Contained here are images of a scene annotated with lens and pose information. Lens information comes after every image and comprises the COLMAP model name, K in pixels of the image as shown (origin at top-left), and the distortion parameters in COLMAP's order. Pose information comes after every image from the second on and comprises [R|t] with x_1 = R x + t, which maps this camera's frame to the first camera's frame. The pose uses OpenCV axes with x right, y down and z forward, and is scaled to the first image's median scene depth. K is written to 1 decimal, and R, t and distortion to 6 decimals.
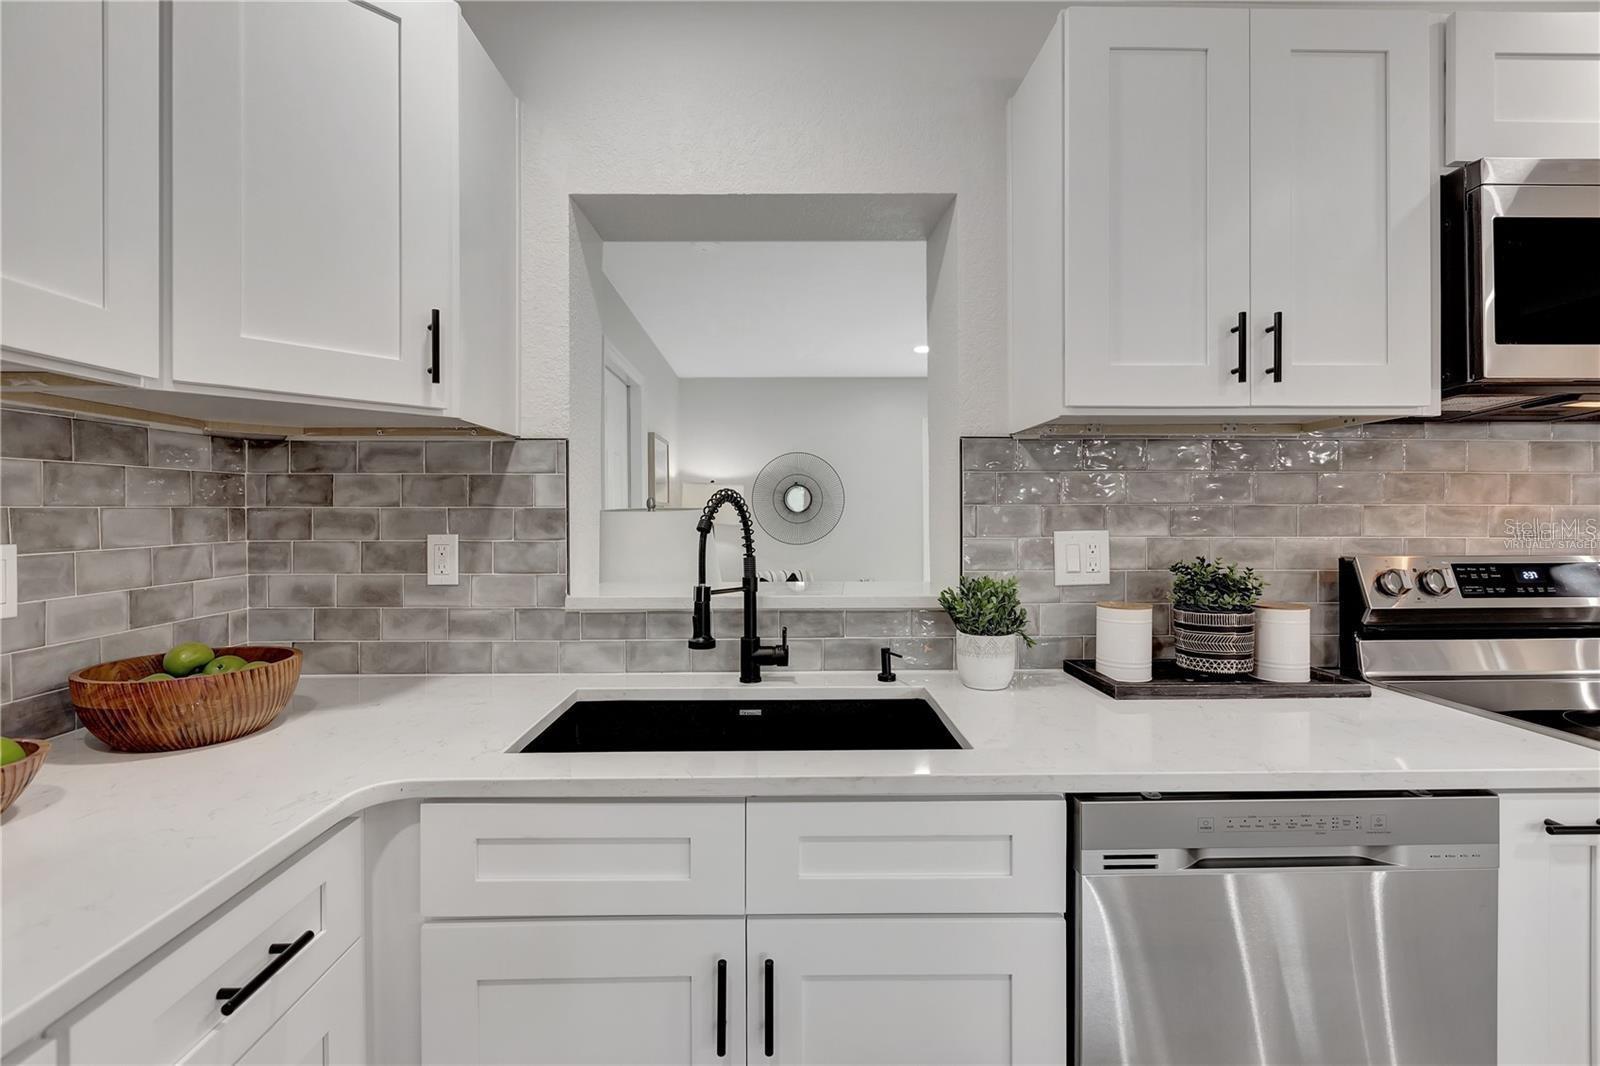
lens RADIAL K [[728.9, 0, 807.4], [0, 728.9, 517.7], [0, 0, 1]] dist [0.000860, -0.000675]
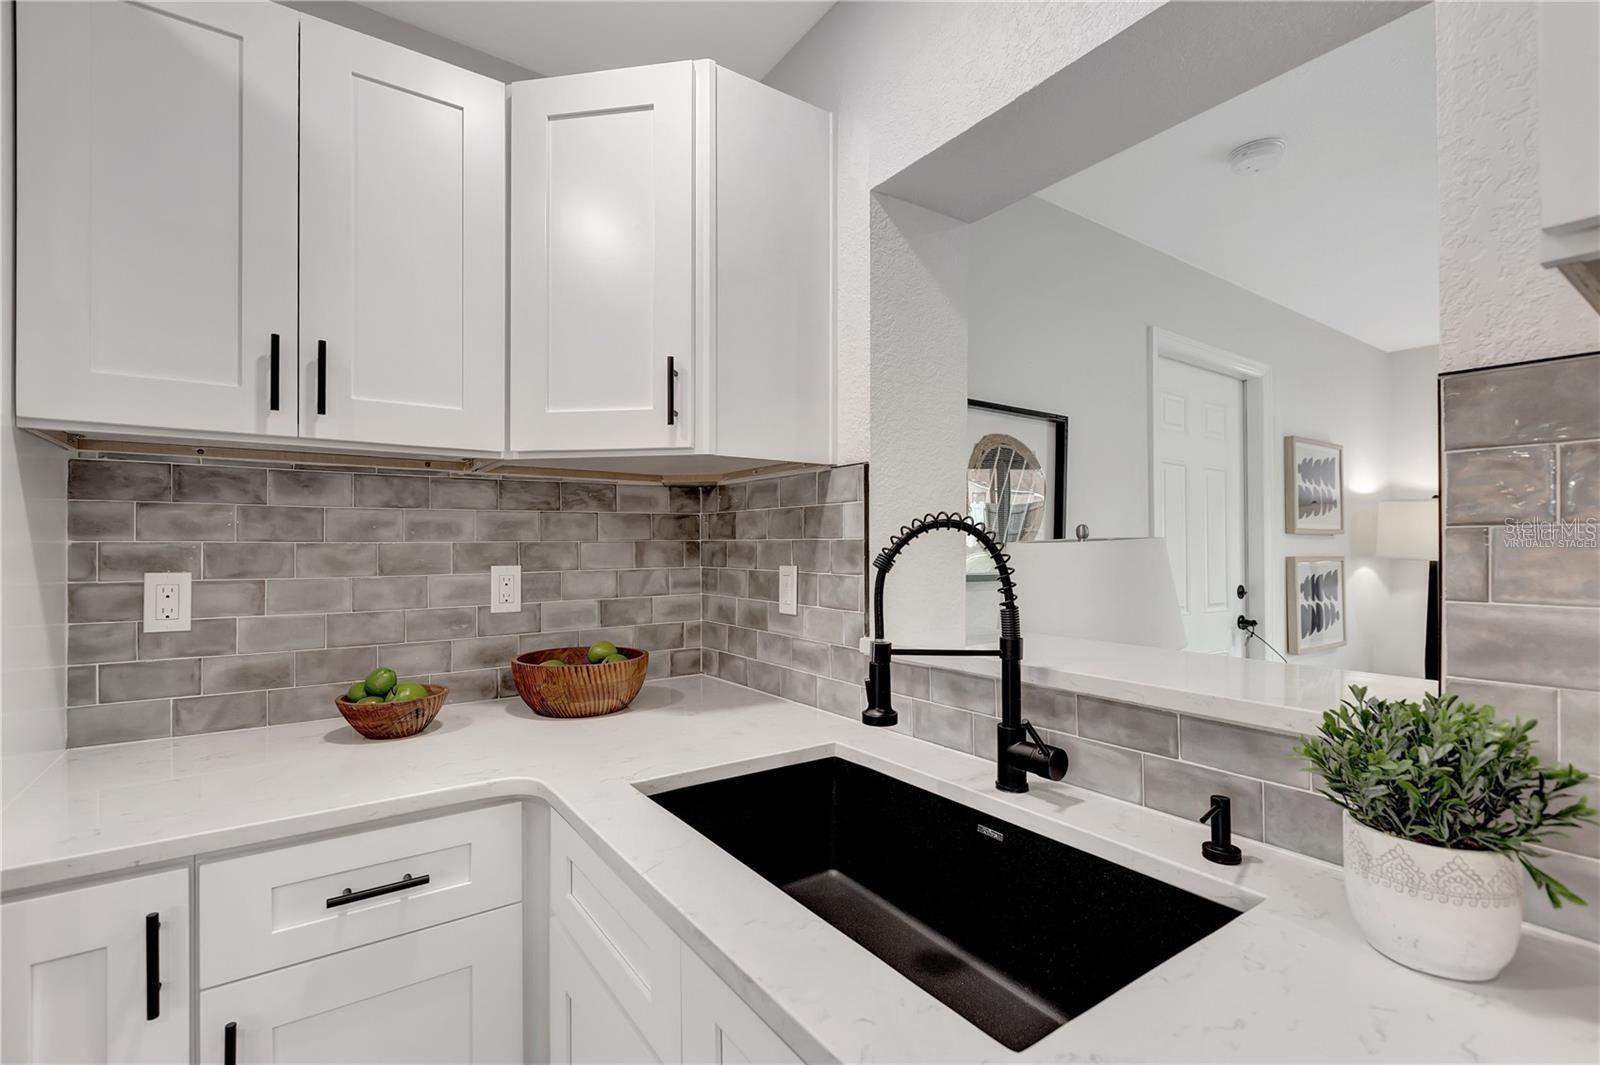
lens RADIAL K [[728.9, 0, 787.0], [0, 728.9, 544.6], [0, 0, 1]] dist [0.000860, -0.000675]
pose [[0.542661, -0.000888, -0.839951, 0.376406], [-0.003386, 0.999989, -0.003245, -0.003667], [0.839945, 0.004605, 0.542652, 0.434790]]
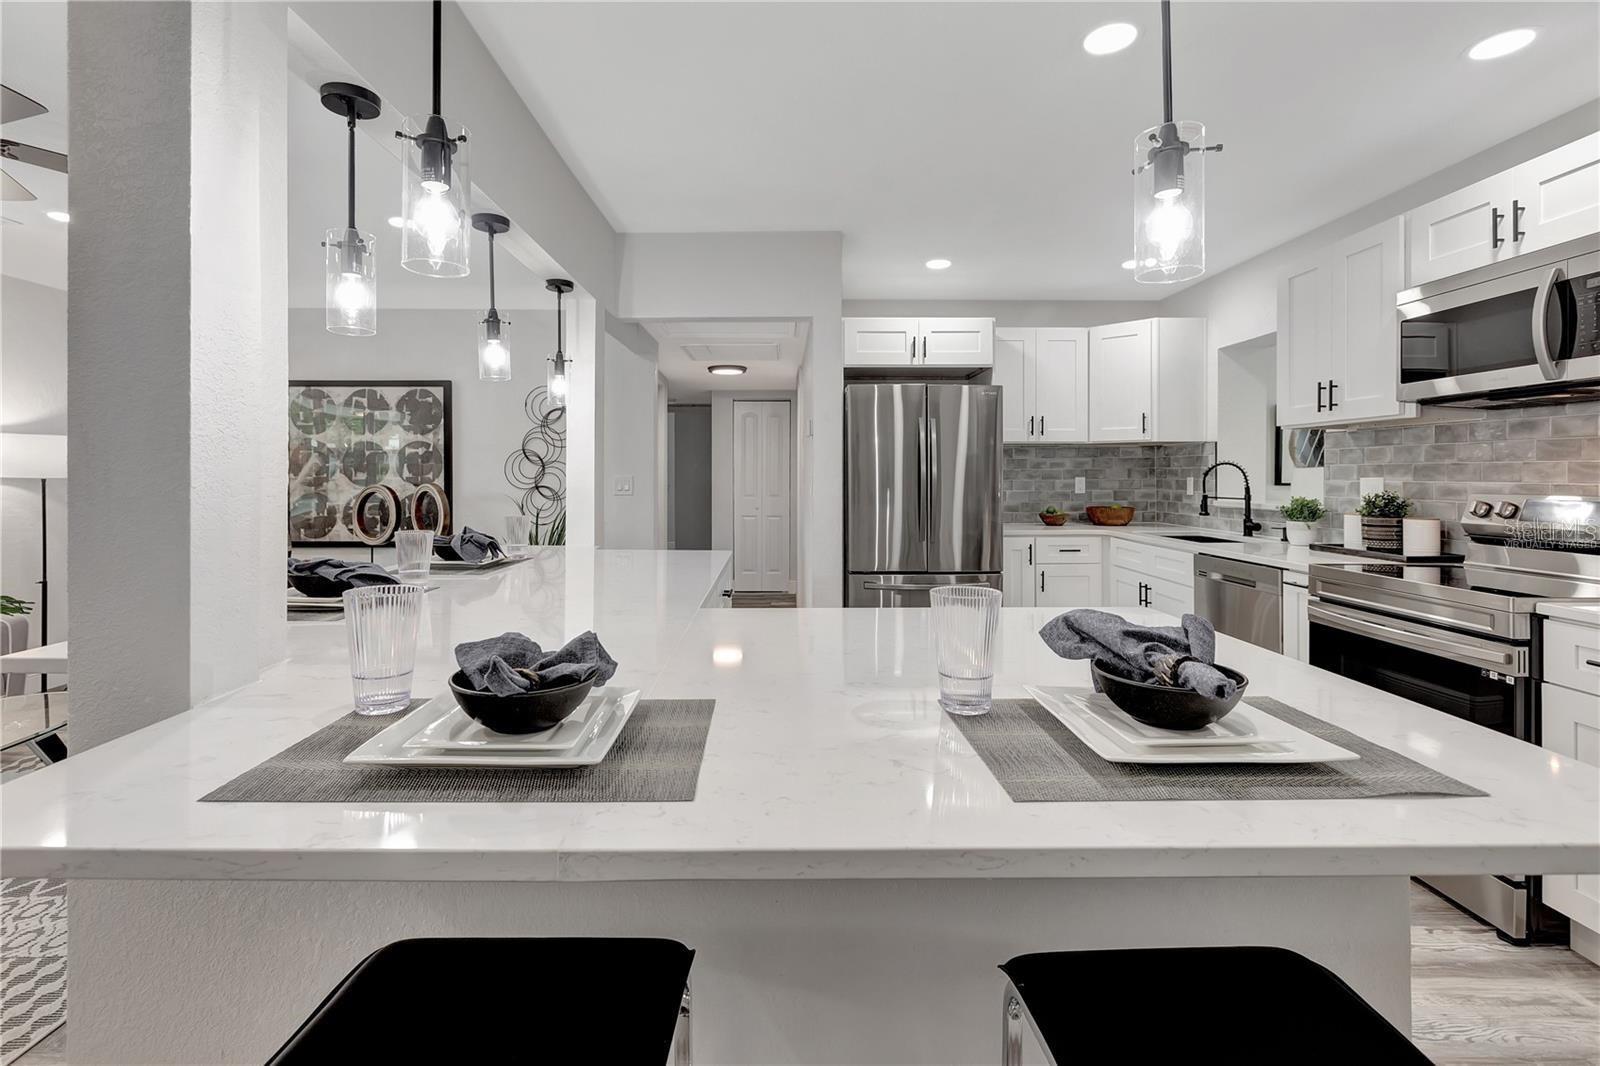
lens RADIAL K [[728.9, 0, 788.3], [0, 728.9, 477.3], [0, 0, 1]] dist [0.000860, -0.000675]
pose [[-0.024202, 0.006810, -0.999684, 2.395187], [-0.001768, 0.999975, 0.006855, 0.007261], [0.999706, 0.001933, -0.024189, -0.502560]]
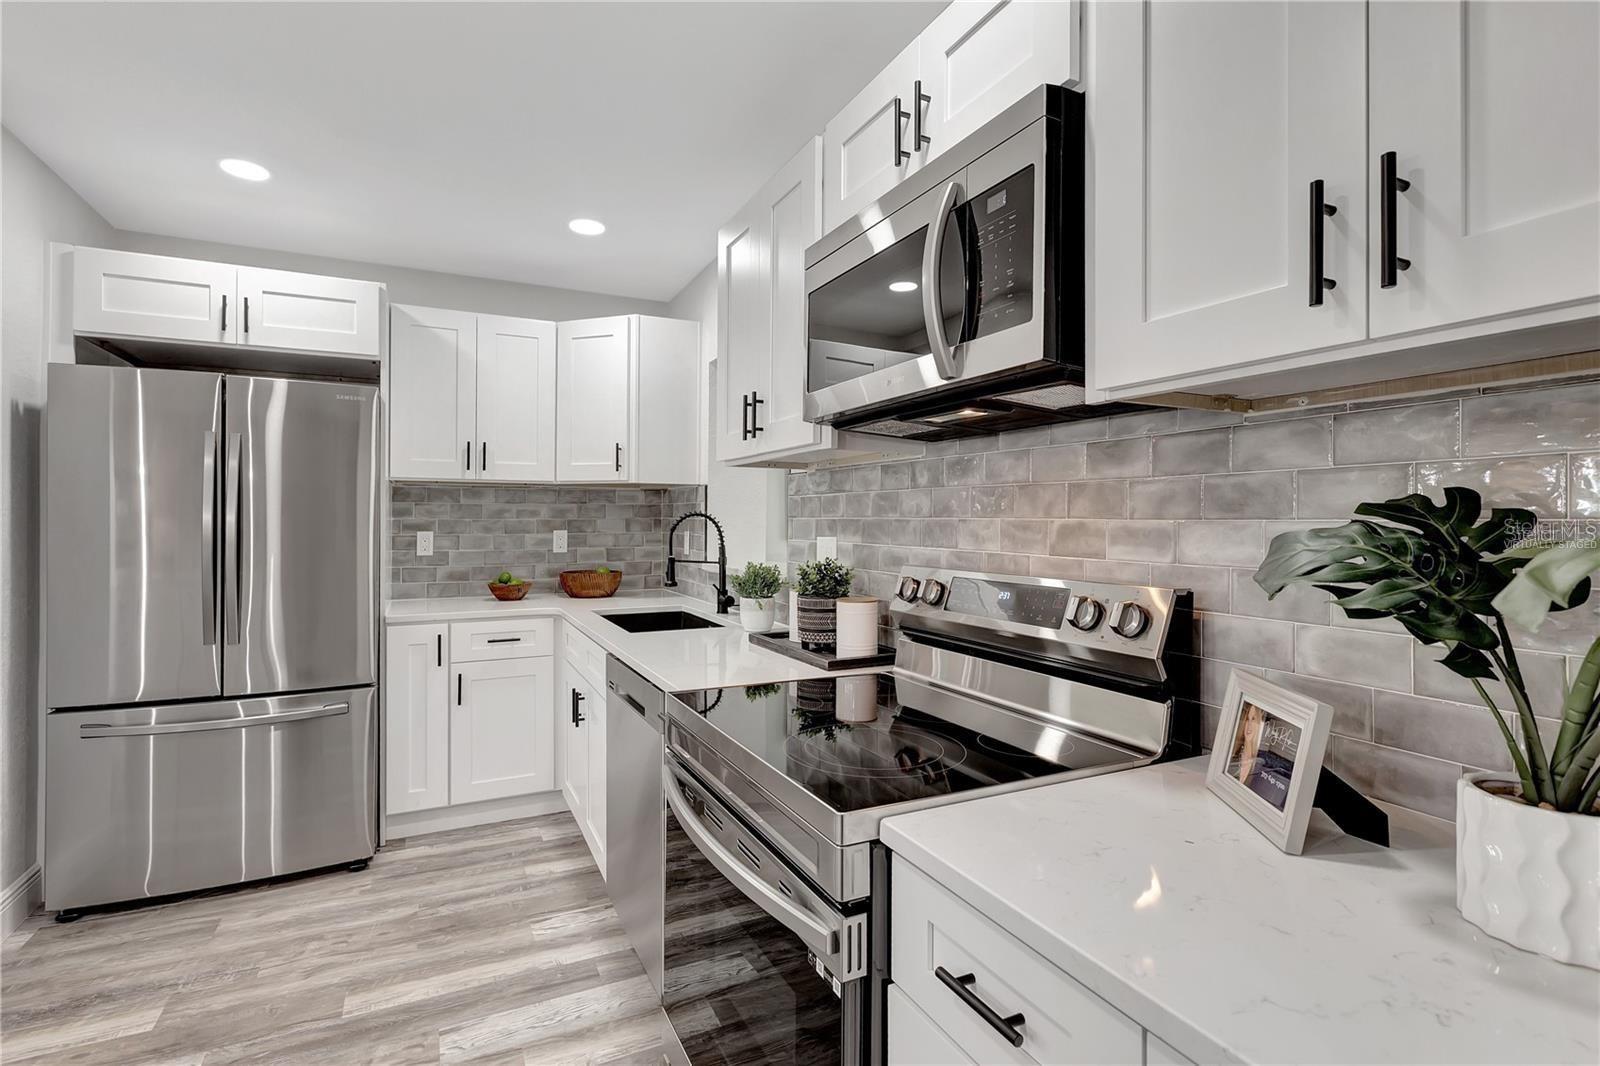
lens RADIAL K [[761.2, 0, 792.2], [0, 761.2, 522.6], [0, 0, 1]] dist [-0.011432, 0.001207]
pose [[0.409126, 0.007630, -0.912446, 1.708411], [-0.008184, 0.999956, 0.004692, -0.015887], [0.912441, 0.005547, 0.409170, 0.358905]]
